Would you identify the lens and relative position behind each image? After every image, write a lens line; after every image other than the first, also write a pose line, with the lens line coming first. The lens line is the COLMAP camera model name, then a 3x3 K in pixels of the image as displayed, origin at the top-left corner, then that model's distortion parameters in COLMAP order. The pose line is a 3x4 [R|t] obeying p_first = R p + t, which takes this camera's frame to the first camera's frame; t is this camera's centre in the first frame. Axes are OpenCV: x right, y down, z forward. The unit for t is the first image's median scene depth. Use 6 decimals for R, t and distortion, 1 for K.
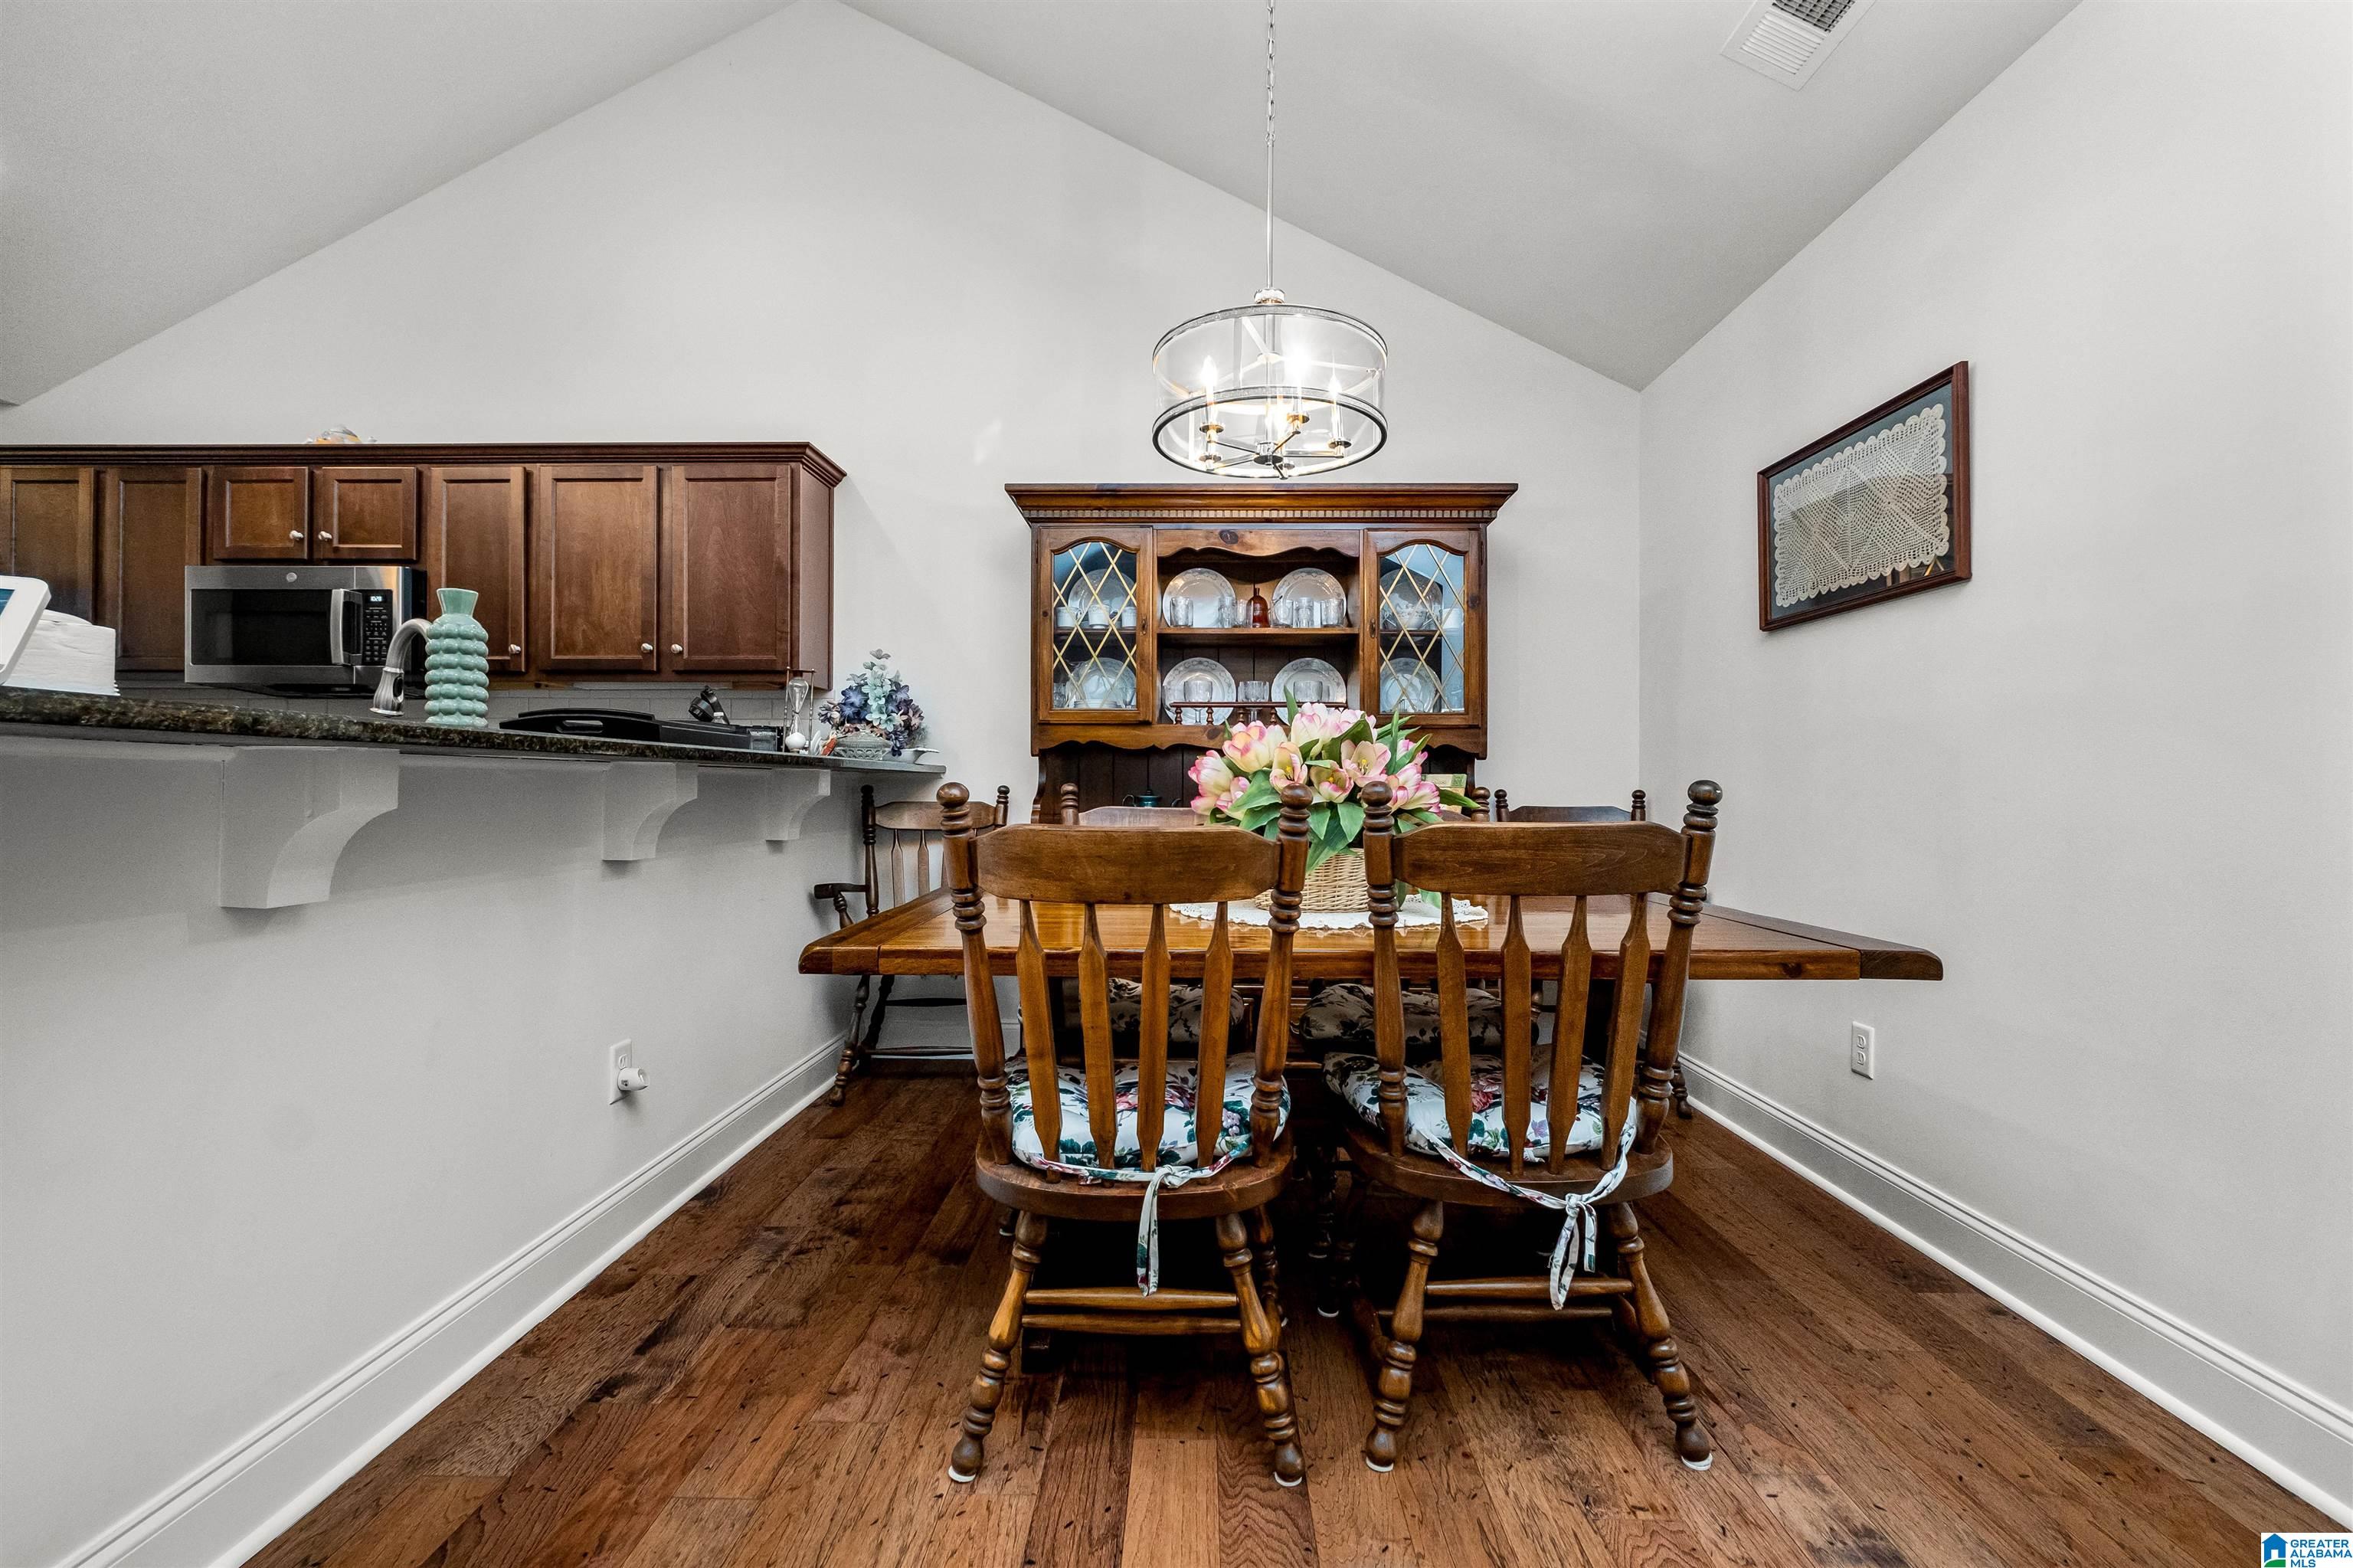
lens RADIAL K [[1025.8, 0, 1183.3], [0, 1025.8, 791.0], [0, 0, 1]] dist [-0.006686, 0.001036]
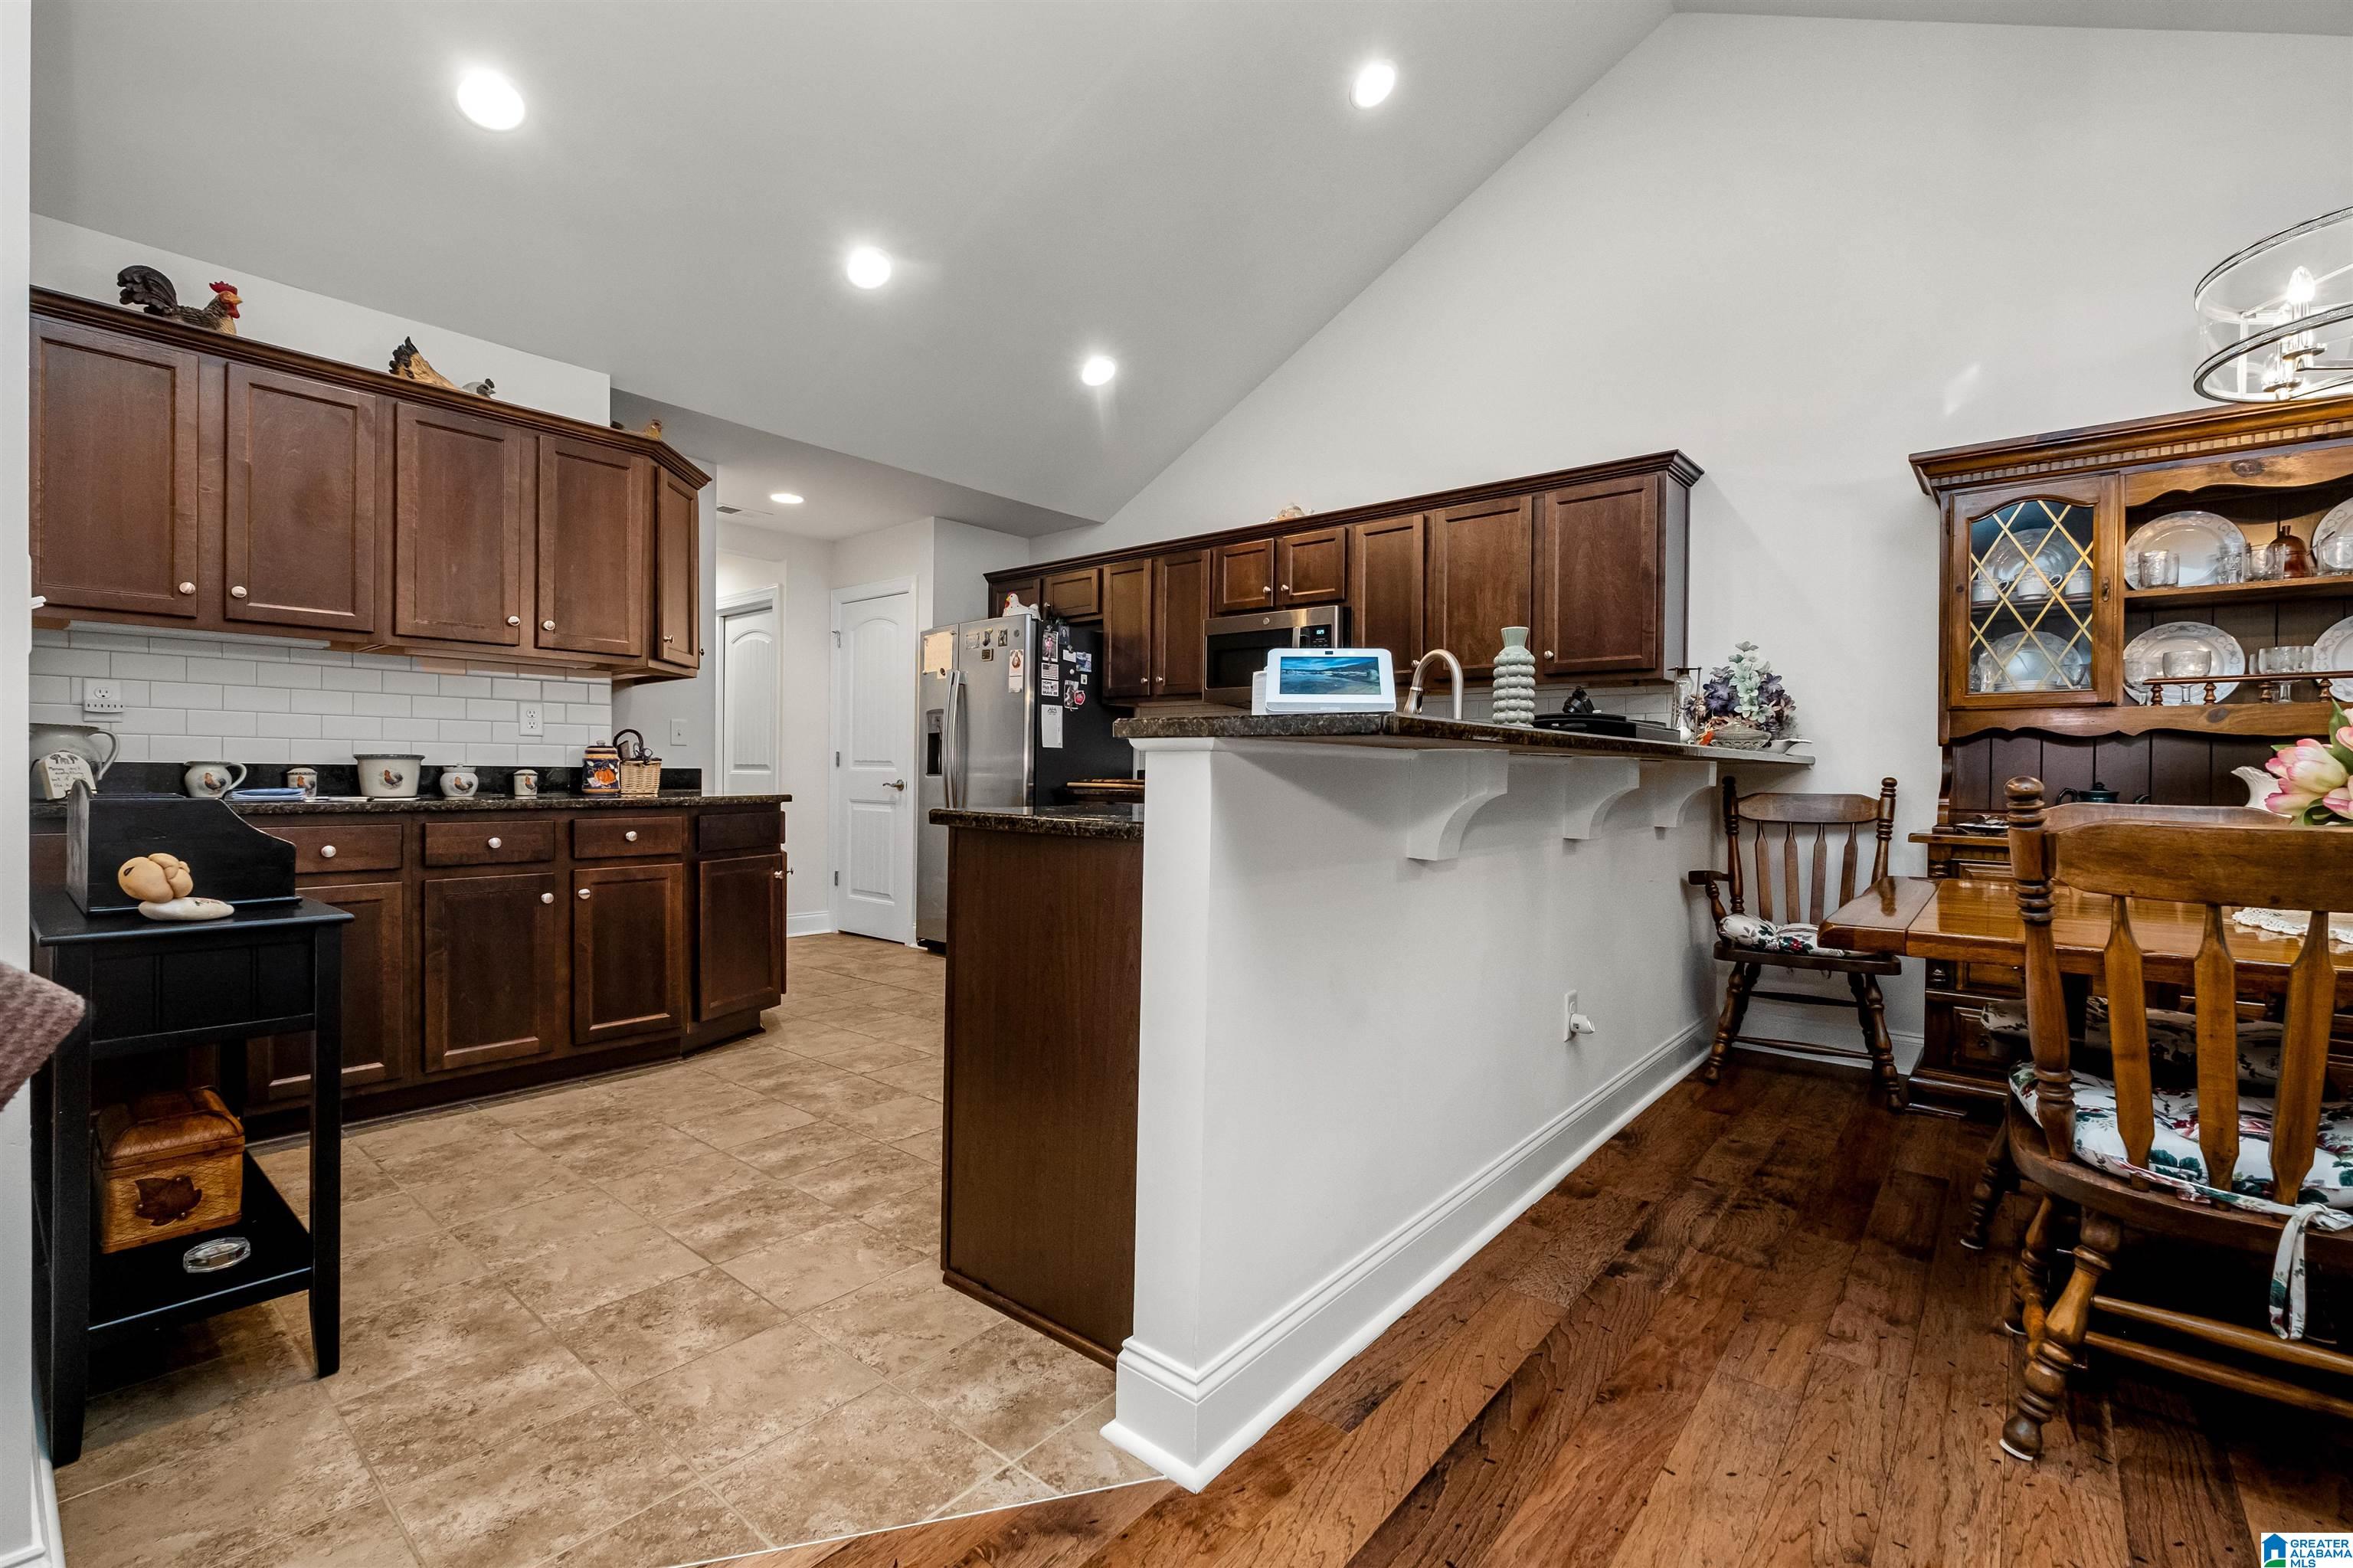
lens RADIAL K [[1025.8, 0, 1181.8], [0, 1025.8, 783.2], [0, 0, 1]] dist [-0.006686, 0.001036]
pose [[0.777856, 0.010446, -0.628356, -0.101196], [-0.008668, 0.999945, 0.005893, -0.000092], [0.628383, 0.000863, 0.777904, -0.139761]]
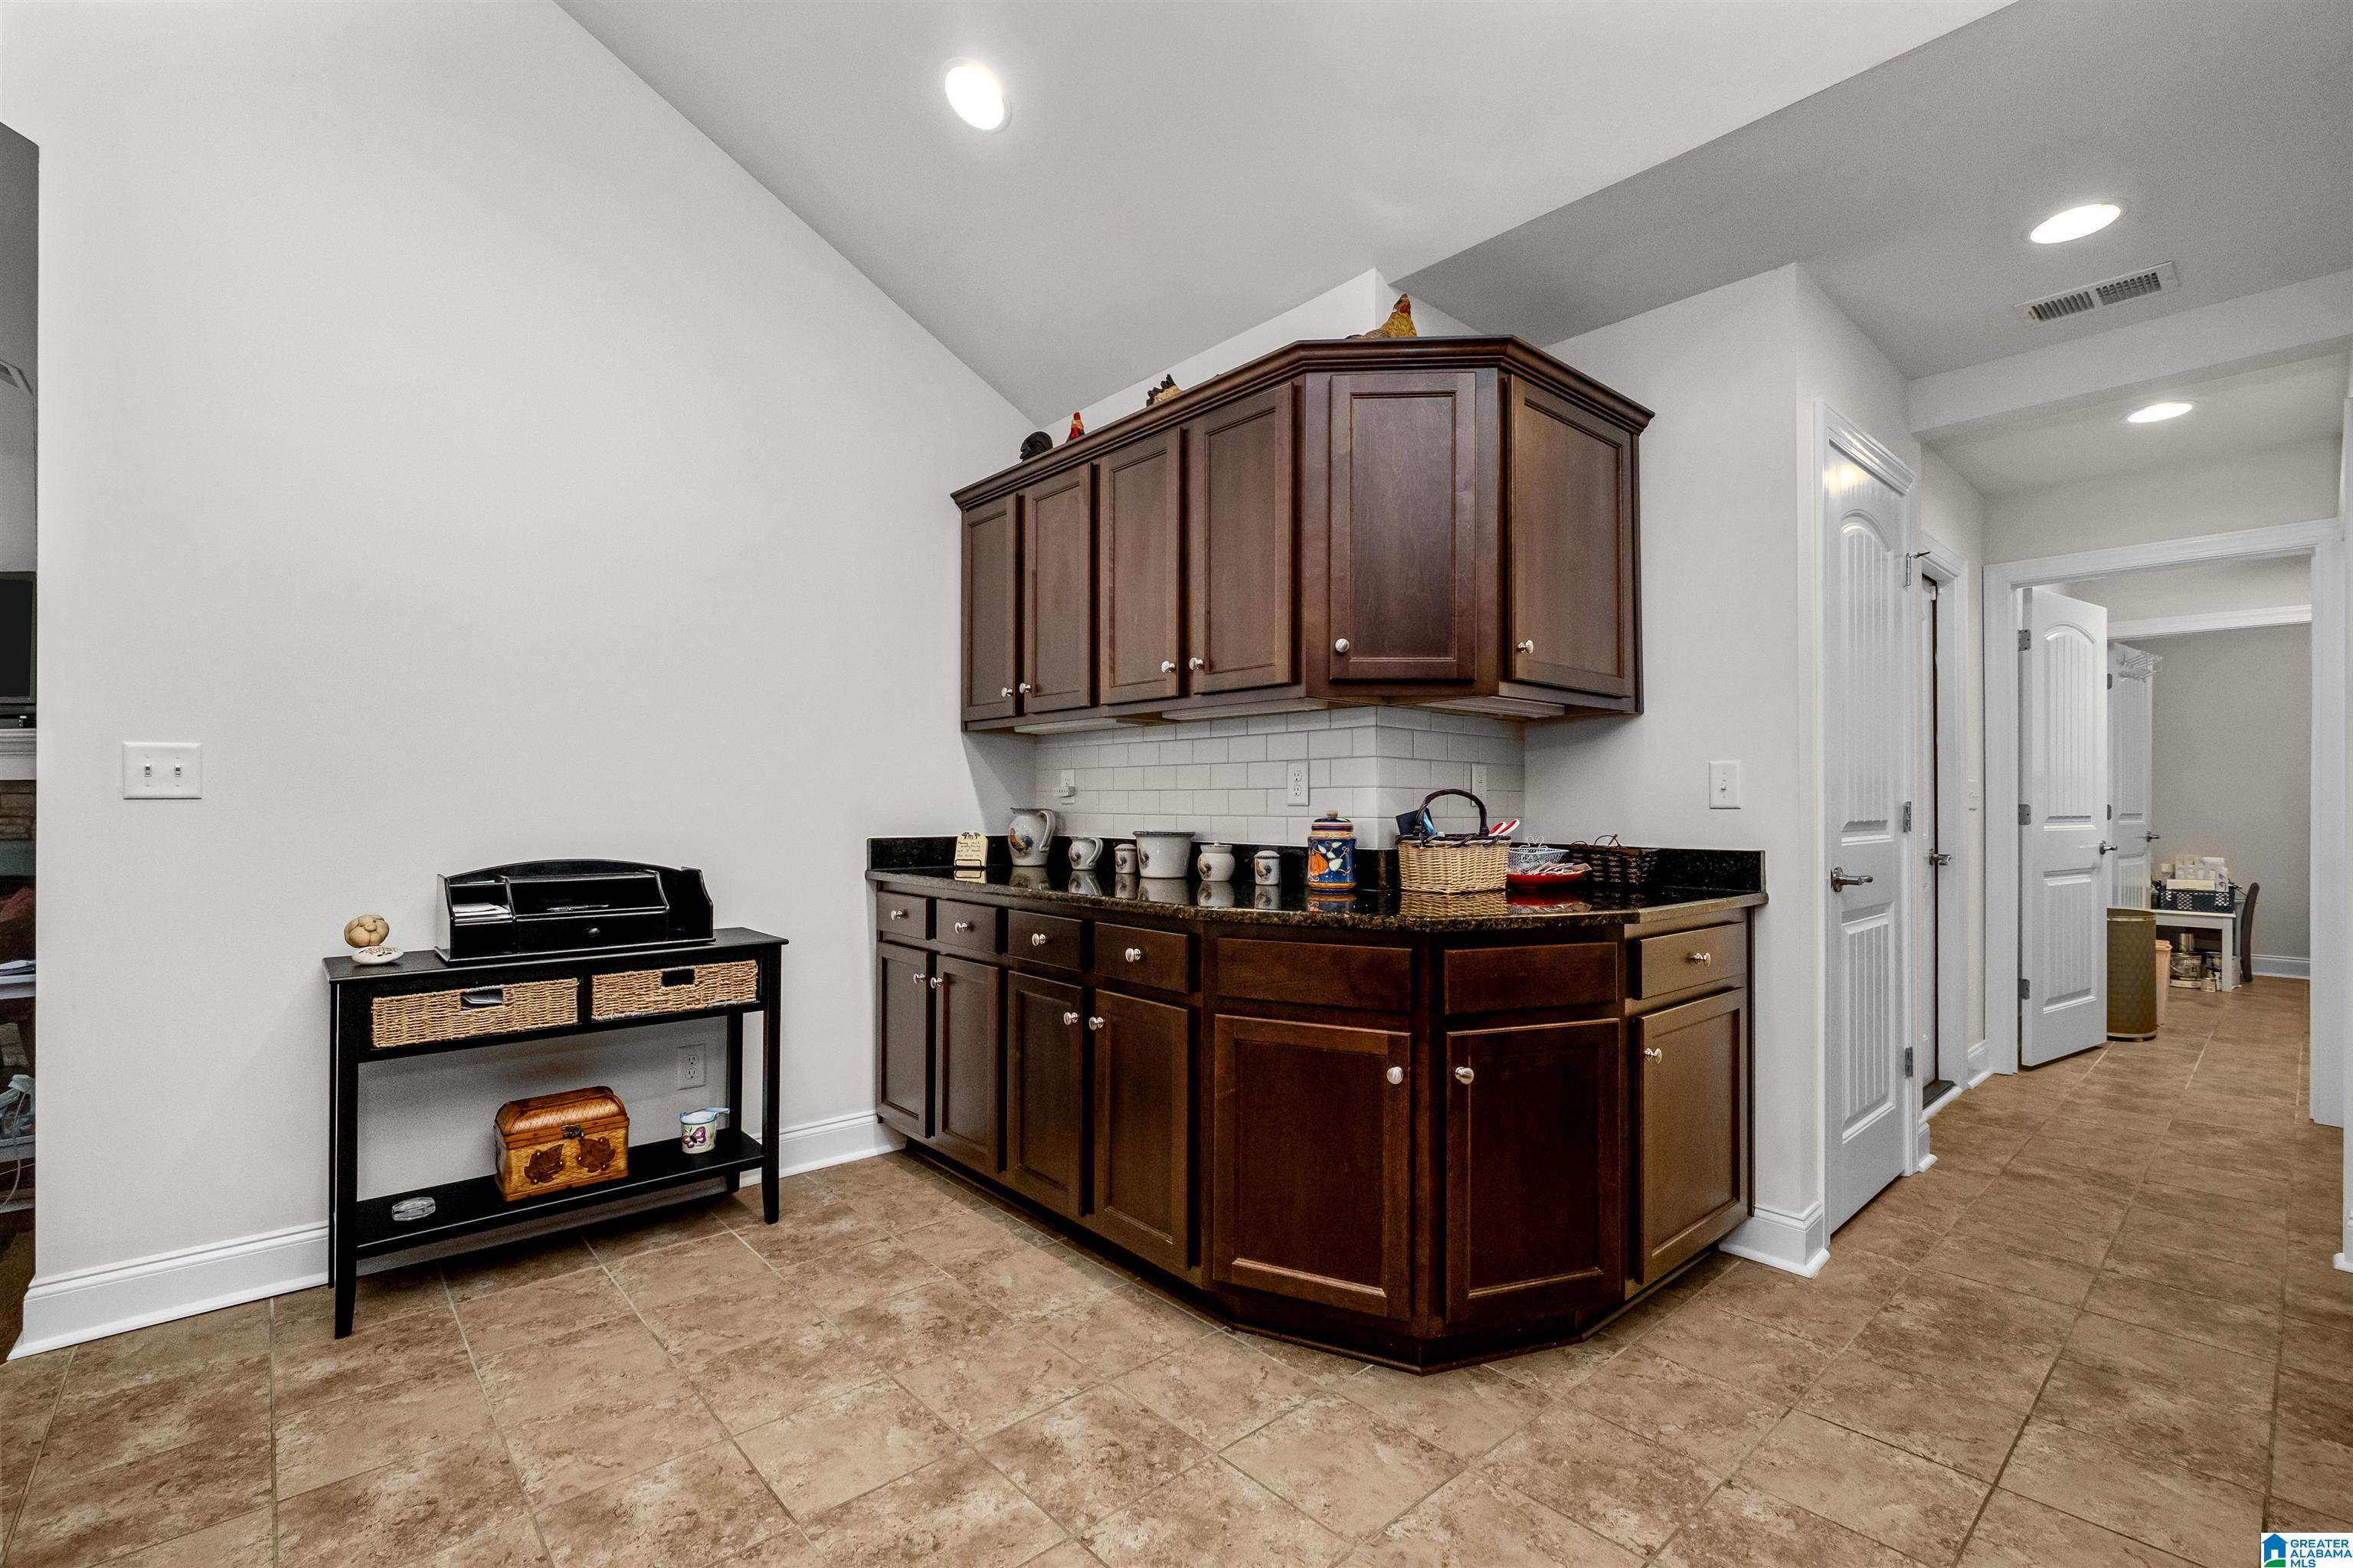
lens RADIAL K [[1025.8, 0, 1176.8], [0, 1025.8, 805.6], [0, 0, 1]] dist [-0.006686, 0.001036]
pose [[-0.734747, -0.000595, -0.678341, -0.692101], [-0.003068, 0.999992, 0.002446, -0.039876], [0.678334, 0.003878, -0.734743, 0.813633]]
